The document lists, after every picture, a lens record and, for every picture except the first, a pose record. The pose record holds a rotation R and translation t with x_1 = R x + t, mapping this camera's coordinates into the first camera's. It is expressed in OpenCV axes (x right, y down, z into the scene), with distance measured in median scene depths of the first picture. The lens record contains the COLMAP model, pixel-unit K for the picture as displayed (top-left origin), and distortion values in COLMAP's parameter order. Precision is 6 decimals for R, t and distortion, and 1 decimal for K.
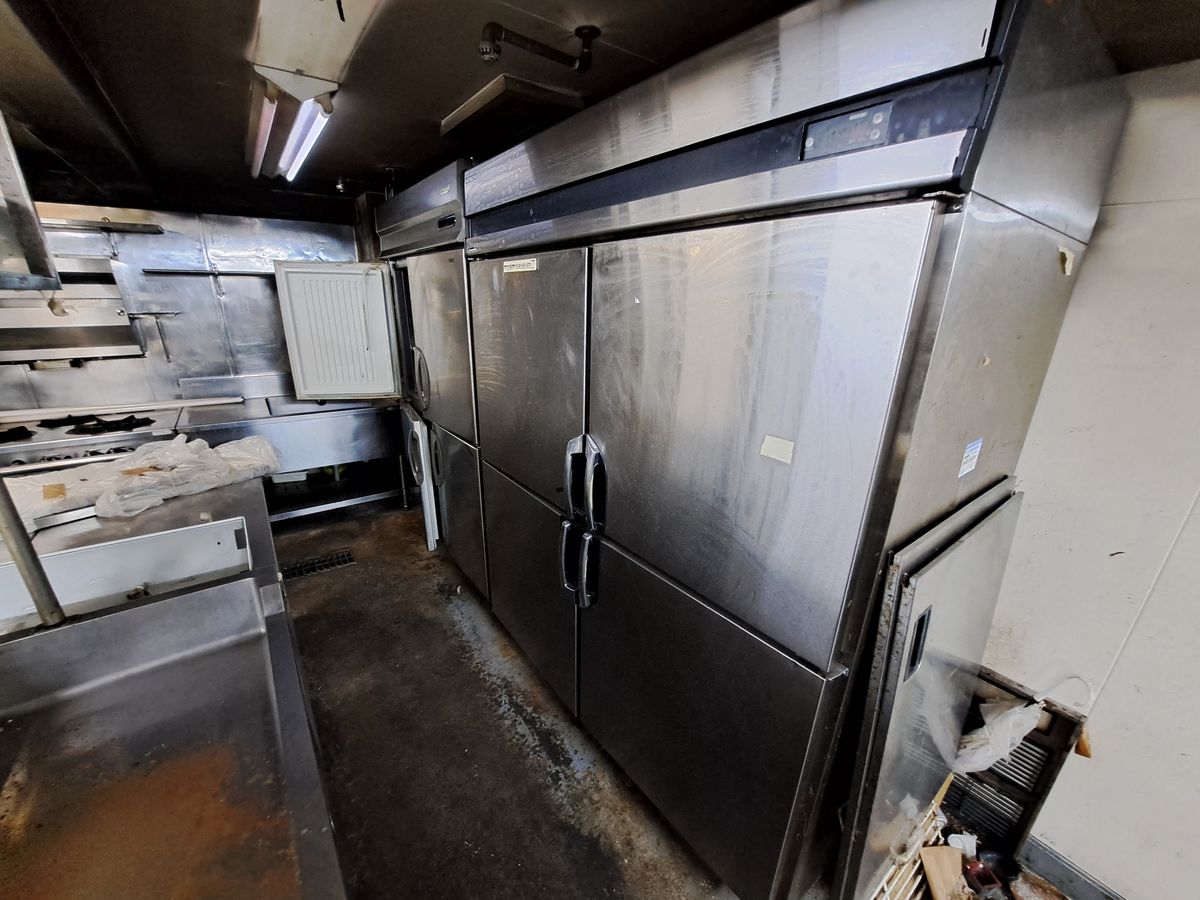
lens RADIAL K [[470.1, 0, 595.3], [0, 470.1, 459.2], [0, 0, 1]] dist [-0.011473, 0.000027]
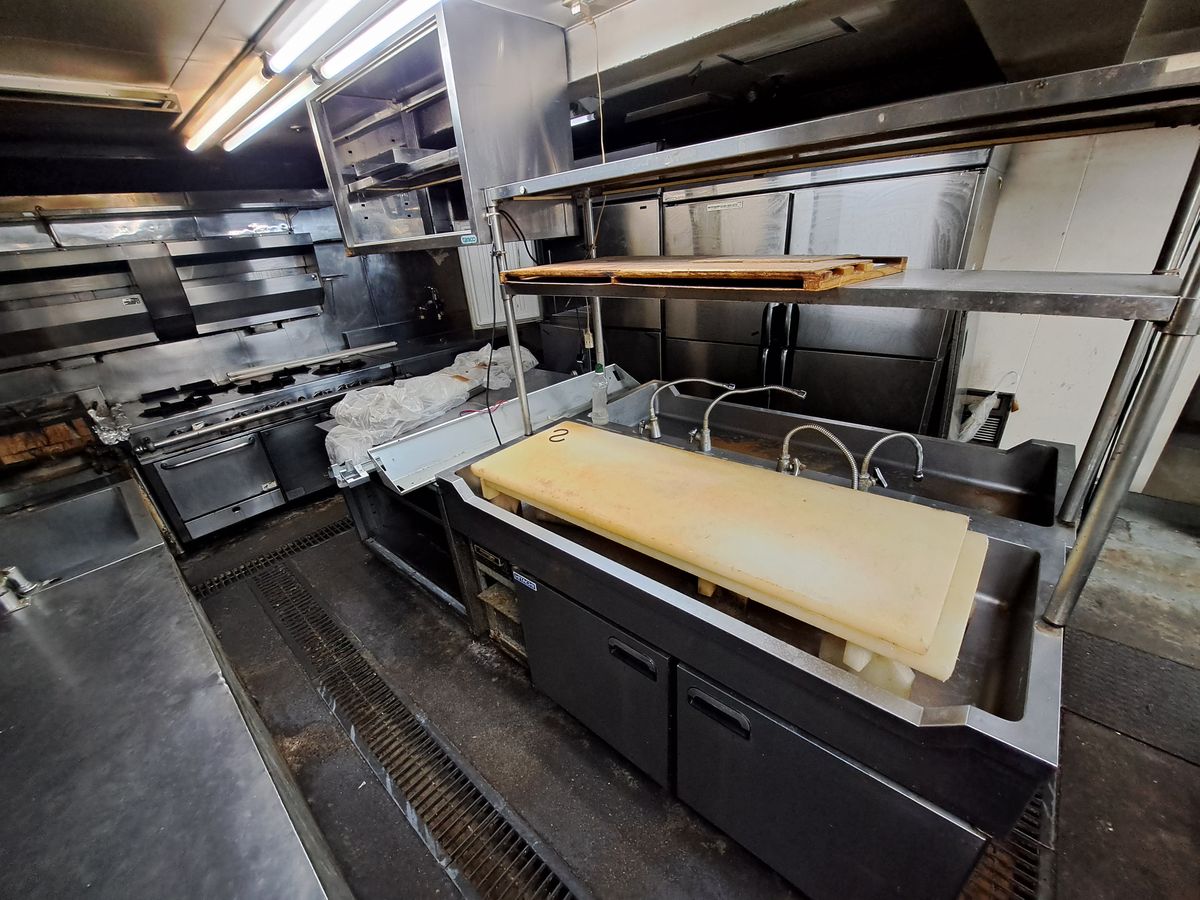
lens RADIAL K [[470.1, 0, 603.9], [0, 470.1, 450.9], [0, 0, 1]] dist [-0.011473, 0.000027]
pose [[0.973838, -0.169580, 0.151268, -1.151156], [0.154989, 0.982468, 0.103609, 0.268087], [-0.166186, -0.077454, 0.983048, -0.823329]]
